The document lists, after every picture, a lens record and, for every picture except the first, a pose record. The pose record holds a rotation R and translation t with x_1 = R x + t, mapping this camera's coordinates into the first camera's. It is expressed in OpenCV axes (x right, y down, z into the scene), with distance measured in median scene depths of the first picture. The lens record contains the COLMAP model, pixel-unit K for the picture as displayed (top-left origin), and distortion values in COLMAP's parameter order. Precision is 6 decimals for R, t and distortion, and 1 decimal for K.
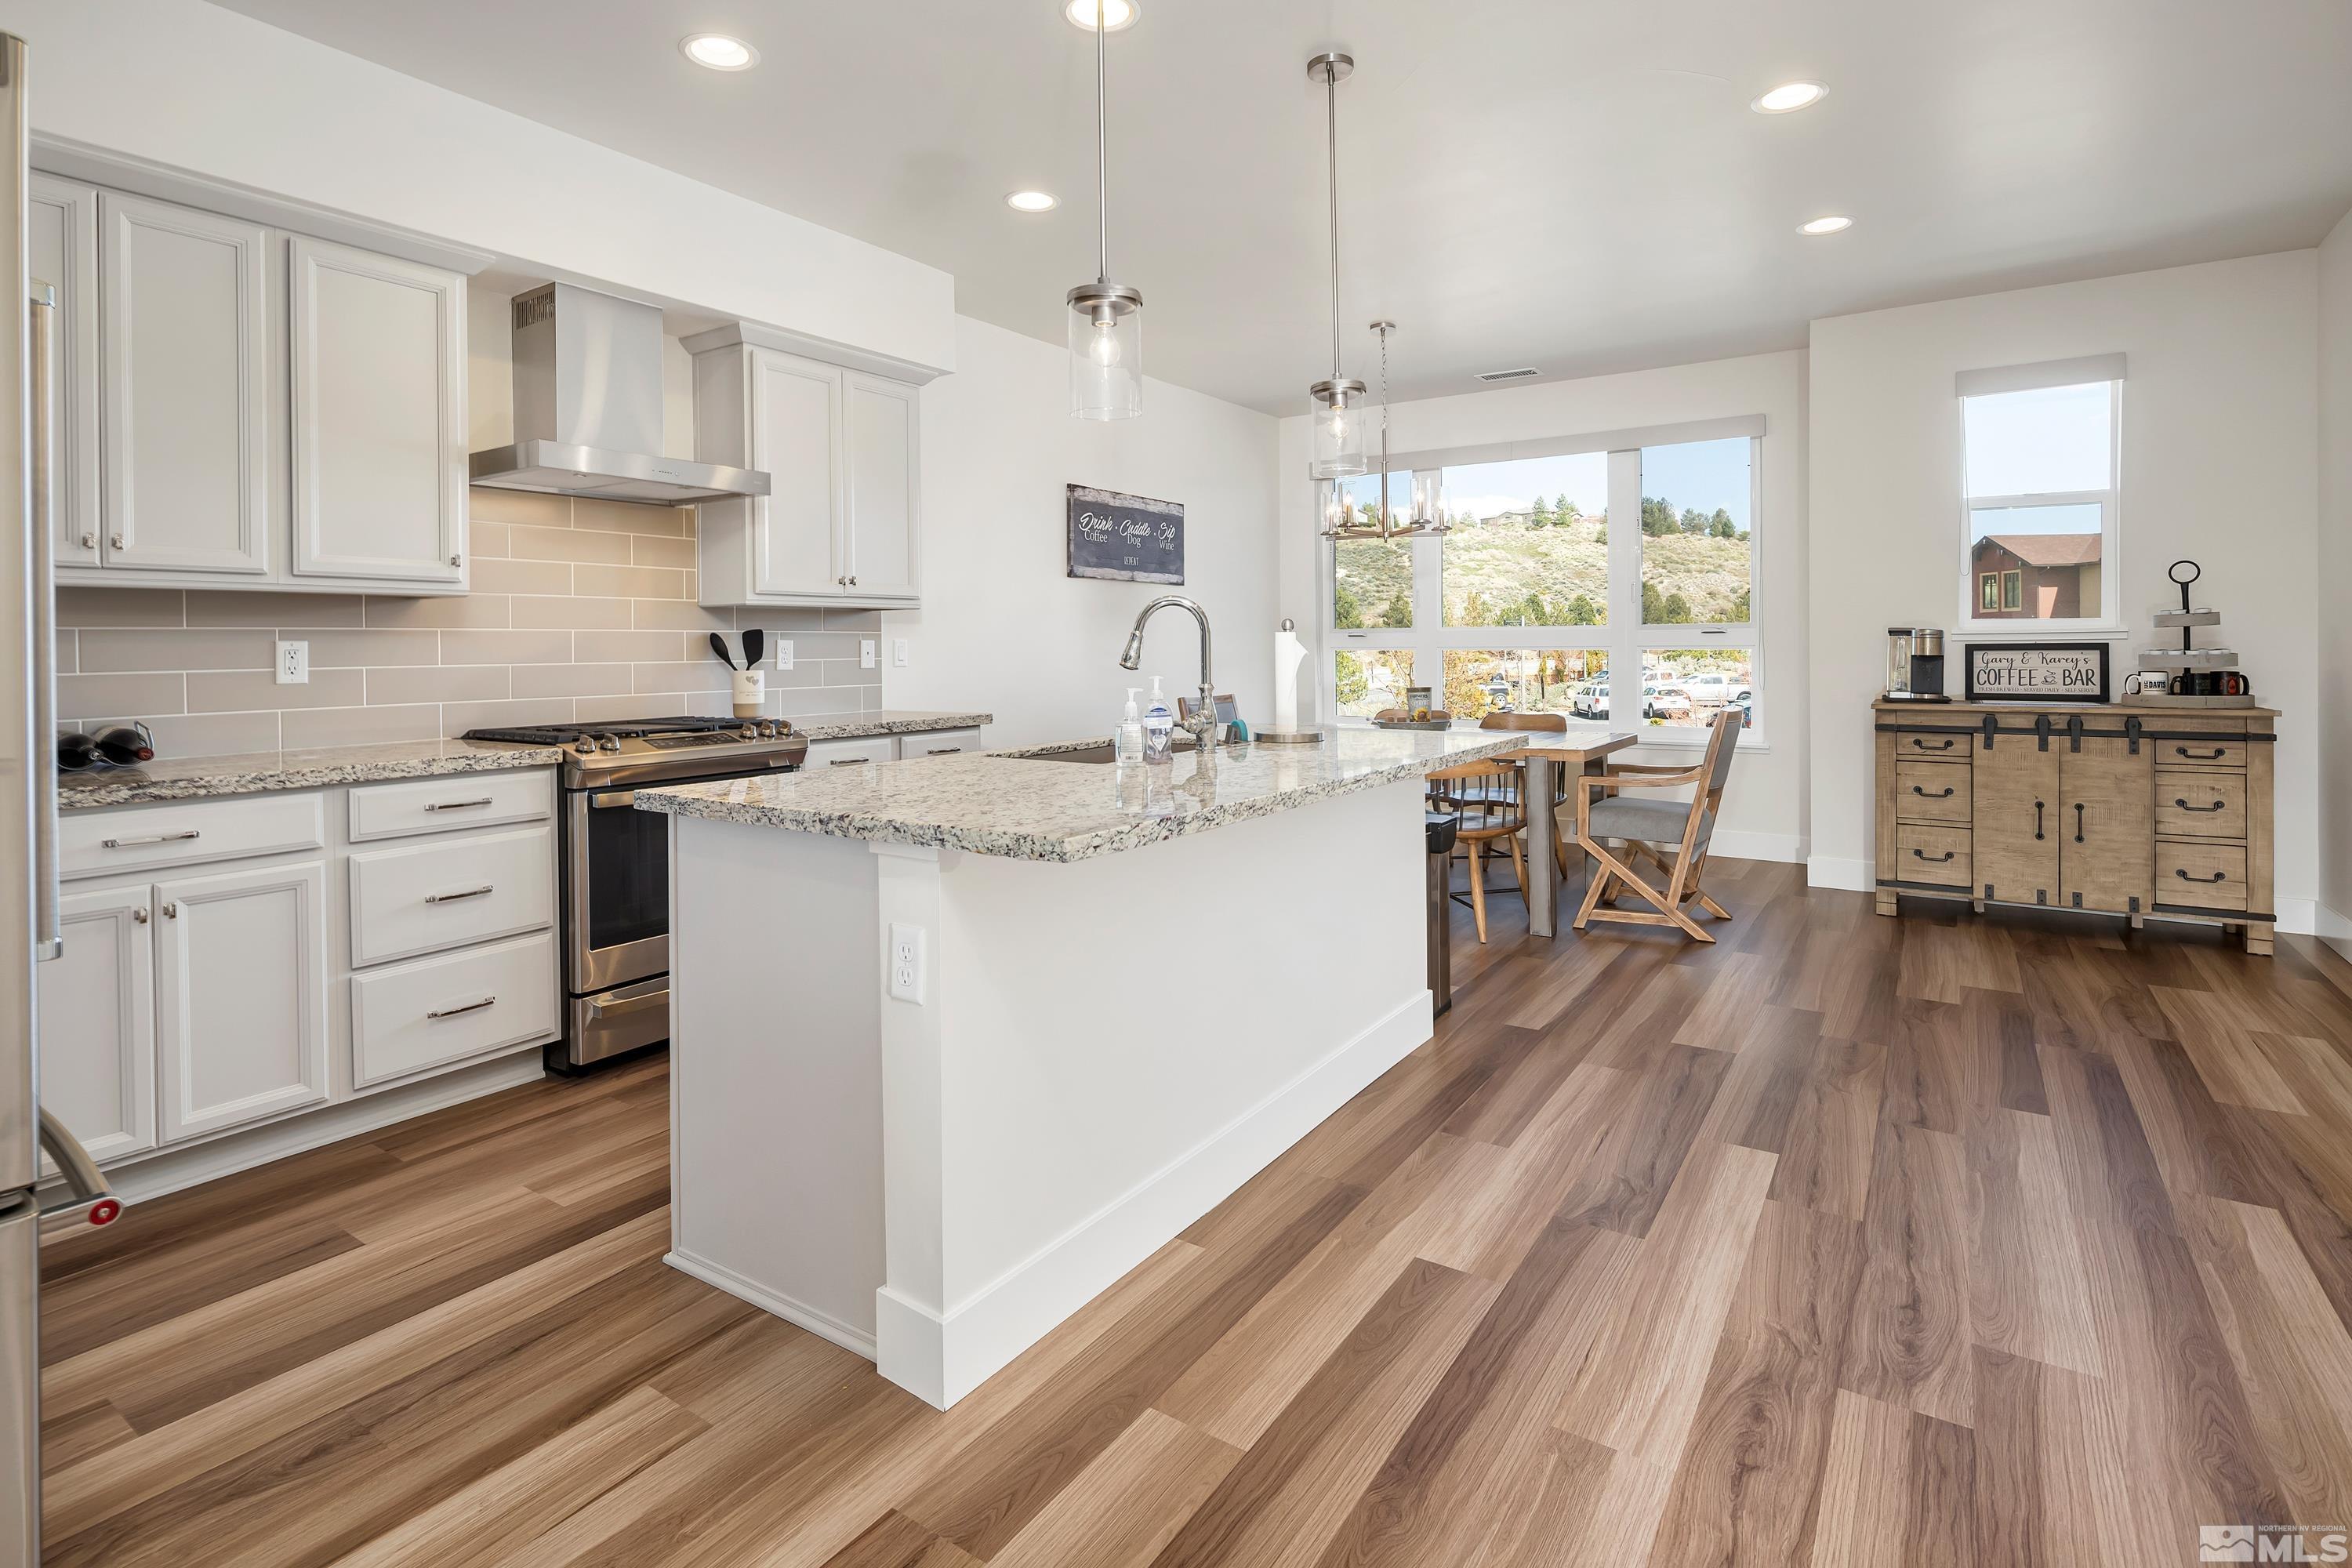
lens RADIAL K [[1151.4, 0, 1173.8], [0, 1151.4, 654.0], [0, 0, 1]] dist [0.021417, -0.008803]
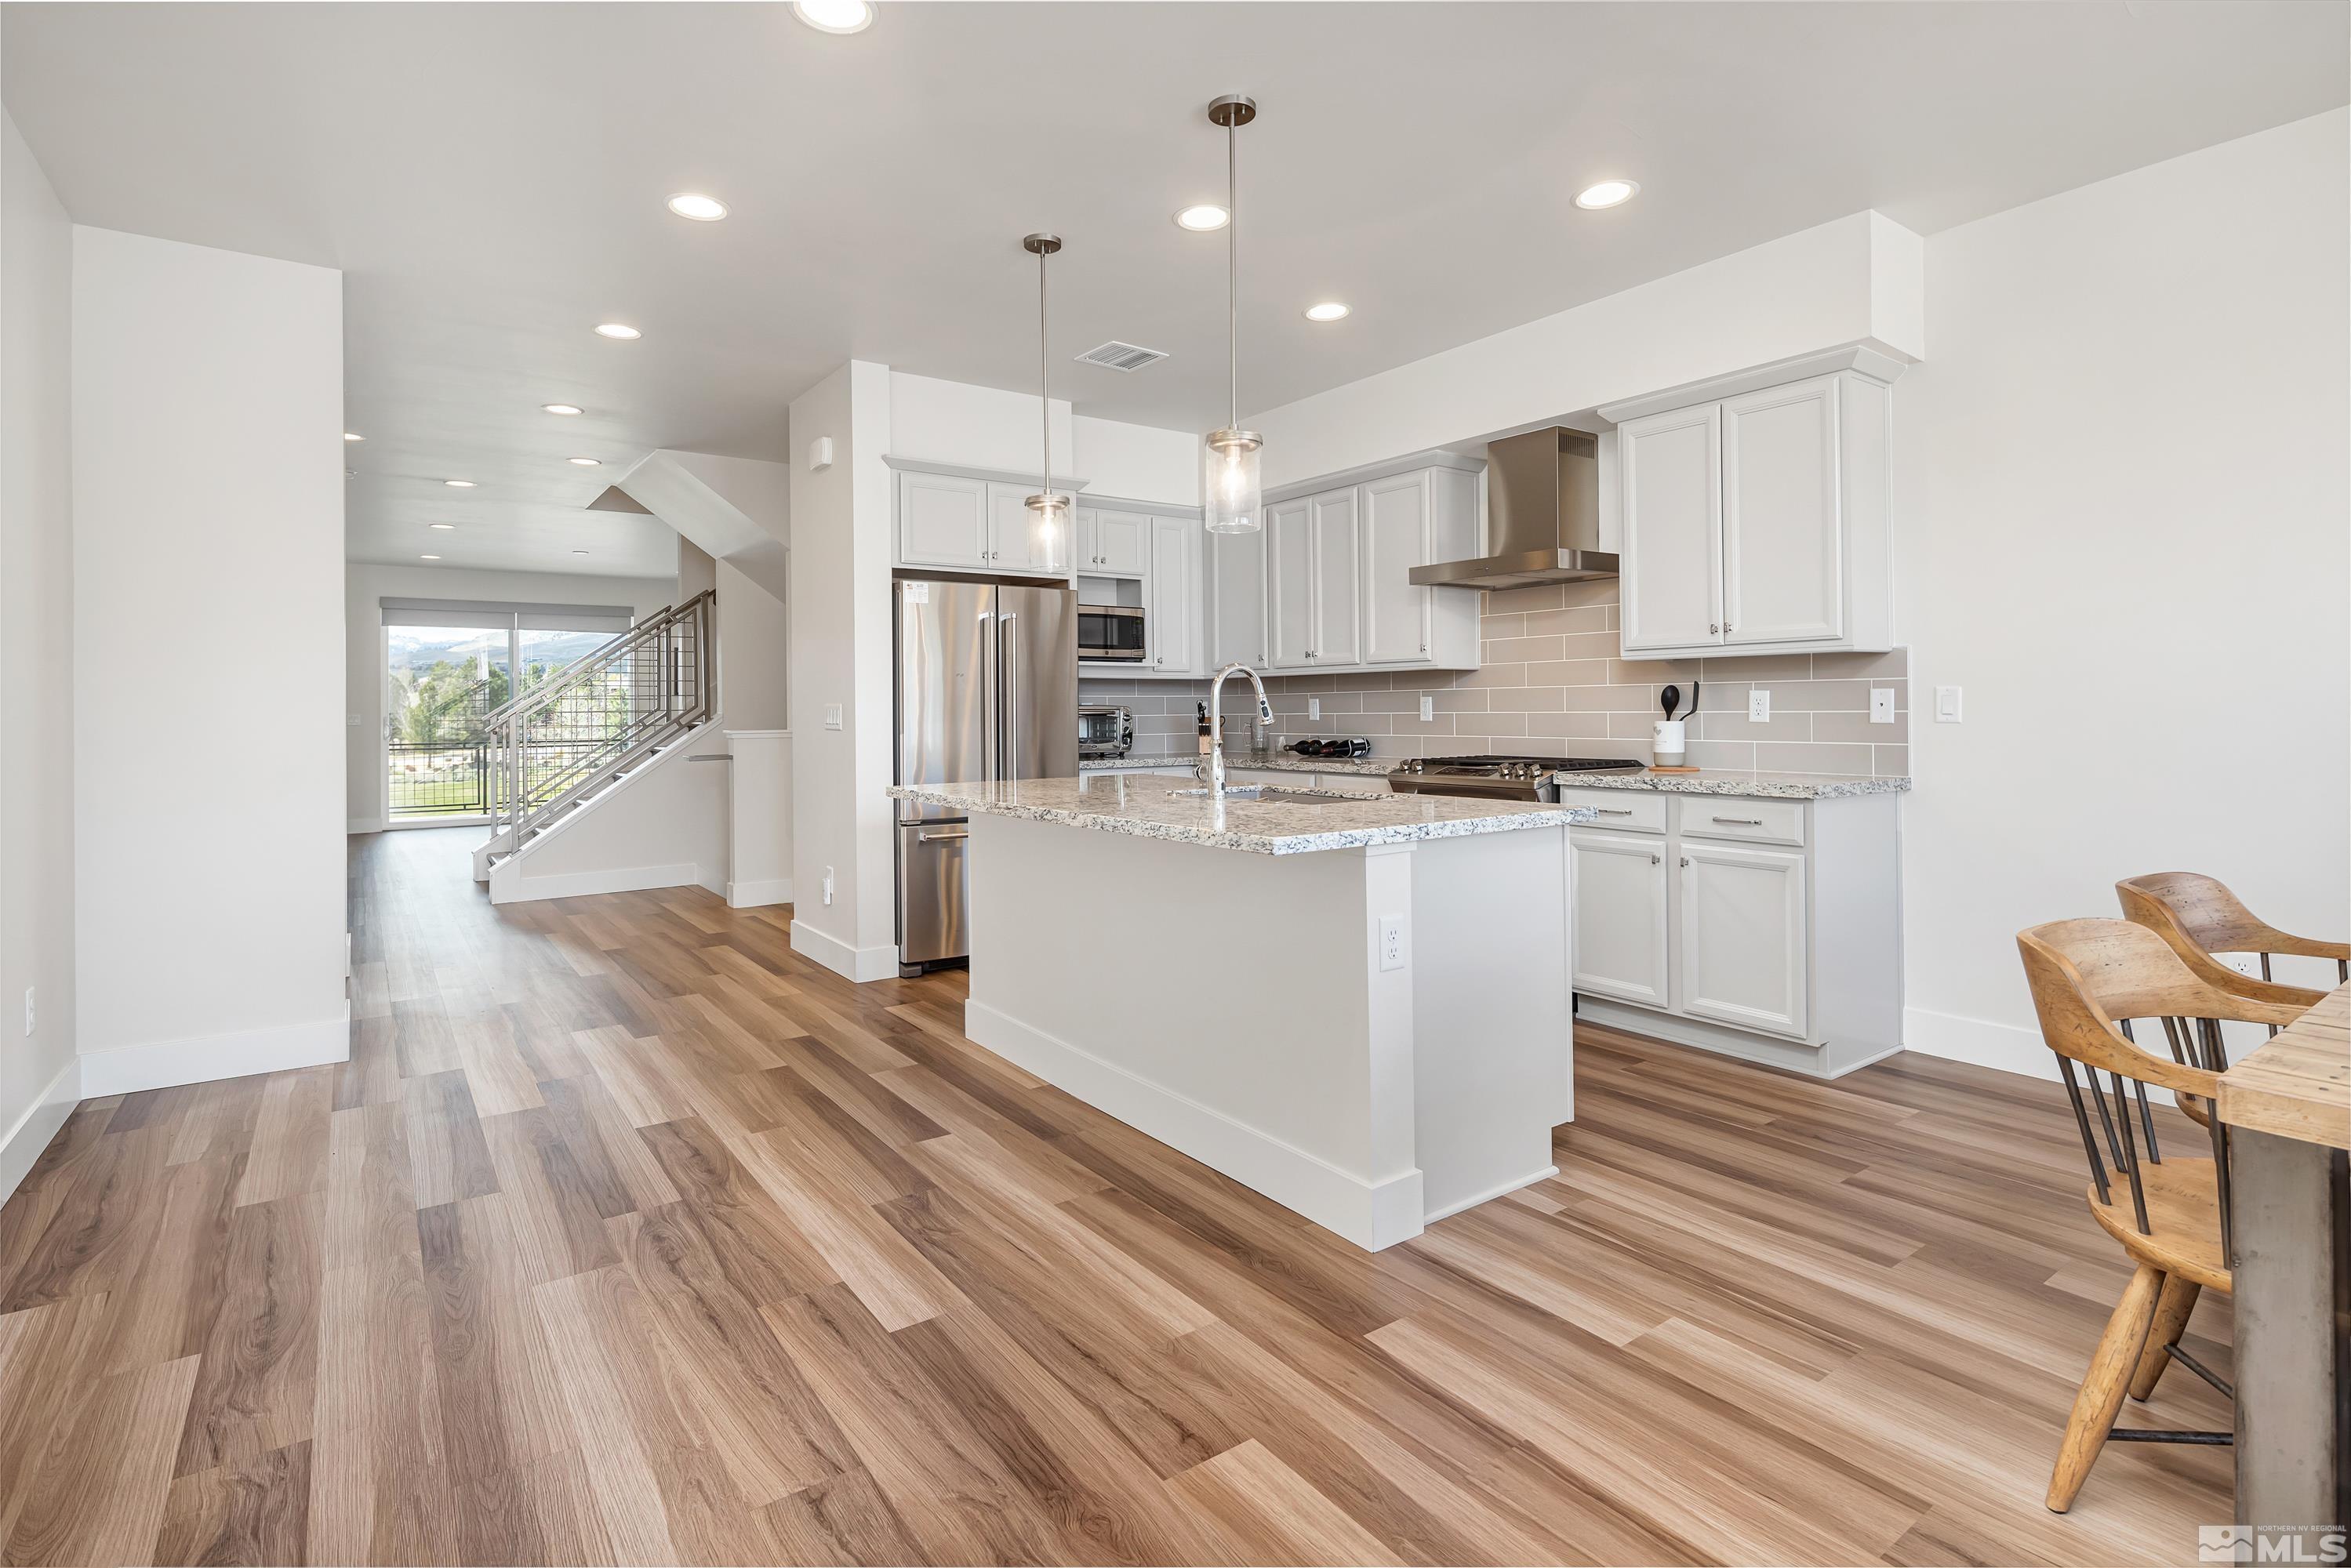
lens RADIAL K [[1150.8, 0, 1173.3], [0, 1150.8, 654.1], [0, 0, 1]] dist [0.021417, -0.008803]
pose [[-0.355551, -0.028919, -0.934209, 1.477524], [0.008189, 0.999386, -0.034053, -0.026979], [0.934621, -0.019757, -0.355096, 1.784342]]
